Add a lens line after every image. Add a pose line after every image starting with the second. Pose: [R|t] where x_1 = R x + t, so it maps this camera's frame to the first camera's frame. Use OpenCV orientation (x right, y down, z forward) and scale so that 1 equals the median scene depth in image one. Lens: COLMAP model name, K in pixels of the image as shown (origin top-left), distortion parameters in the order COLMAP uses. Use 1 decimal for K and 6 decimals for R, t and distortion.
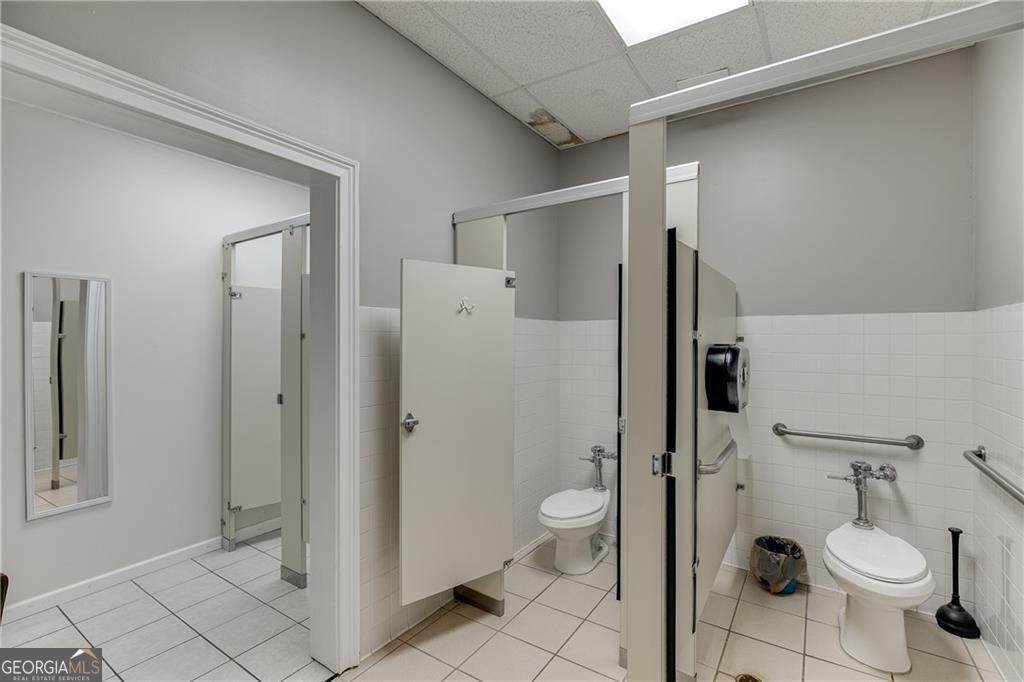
lens RADIAL K [[461.2, 0, 512.6], [0, 461.2, 341.0], [0, 0, 1]] dist [-0.014606, 0.003427]
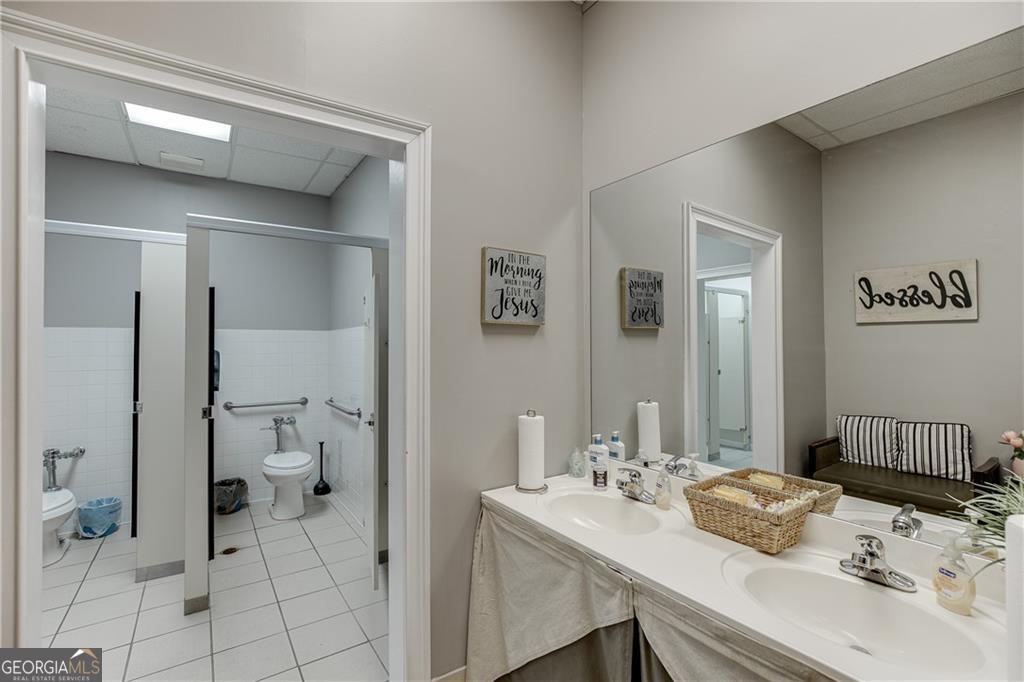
lens RADIAL K [[461.2, 0, 513.0], [0, 461.2, 338.8], [0, 0, 1]] dist [-0.014606, 0.003427]
pose [[0.374750, 0.012827, 0.927037, -0.538746], [0.002753, 0.999884, -0.014948, -0.000777], [-0.927122, 0.008154, 0.374672, -0.492210]]
